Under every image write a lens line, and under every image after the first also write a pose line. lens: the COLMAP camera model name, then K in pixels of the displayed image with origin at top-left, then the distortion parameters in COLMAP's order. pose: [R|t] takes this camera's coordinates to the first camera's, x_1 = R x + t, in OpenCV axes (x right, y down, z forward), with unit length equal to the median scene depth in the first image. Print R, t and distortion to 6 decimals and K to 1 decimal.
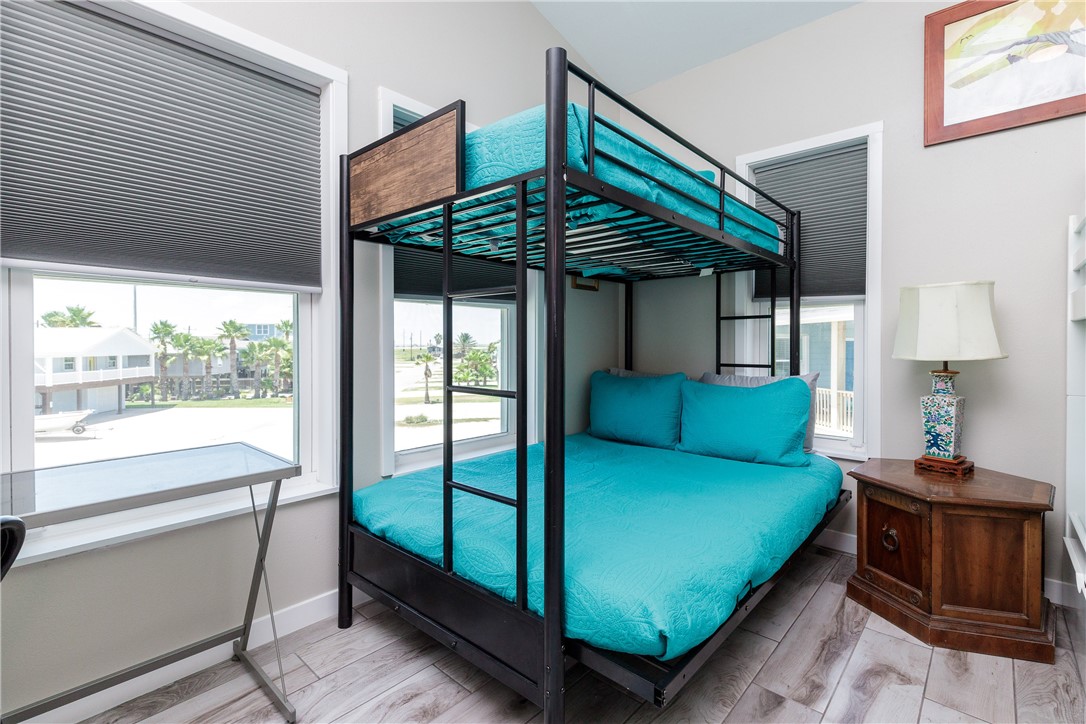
lens RADIAL K [[500.3, 0, 543.0], [0, 500.3, 362.0], [0, 0, 1]] dist [0.003665, 0.000368]
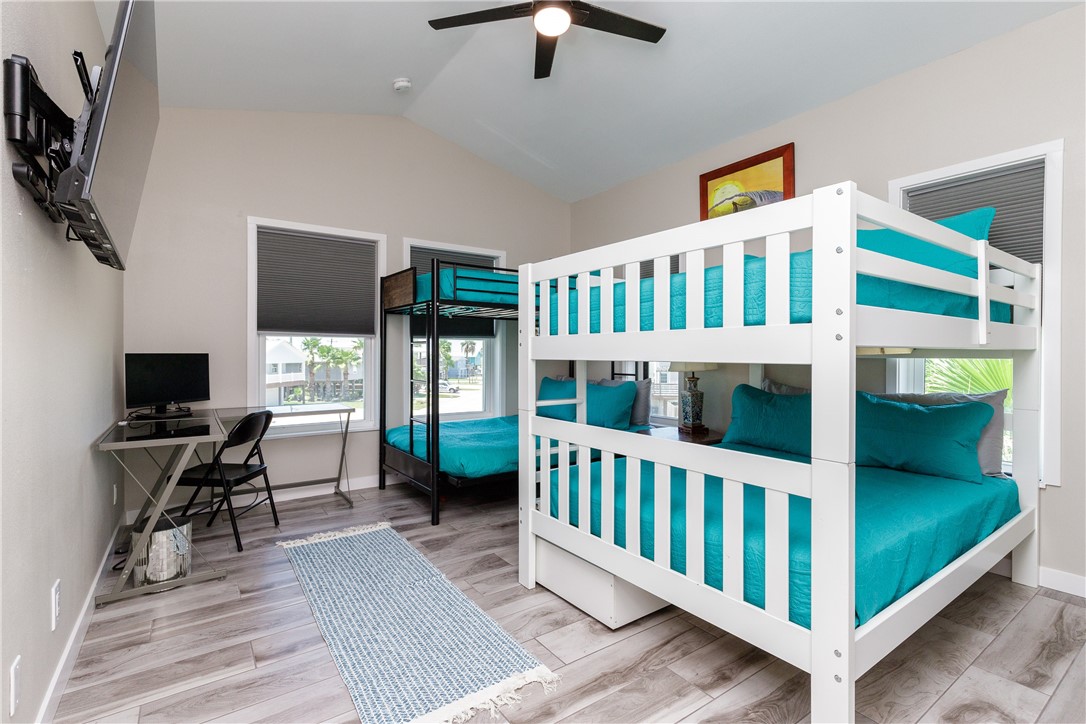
lens RADIAL K [[505.1, 0, 555.7], [0, 505.1, 376.2], [0, 0, 1]] dist [0.027557, 0.000093]
pose [[0.979801, 0.014355, -0.199458, 0.076537], [-0.013107, 0.999885, 0.007578, 0.000421], [0.199544, -0.004811, 0.979877, -0.099876]]
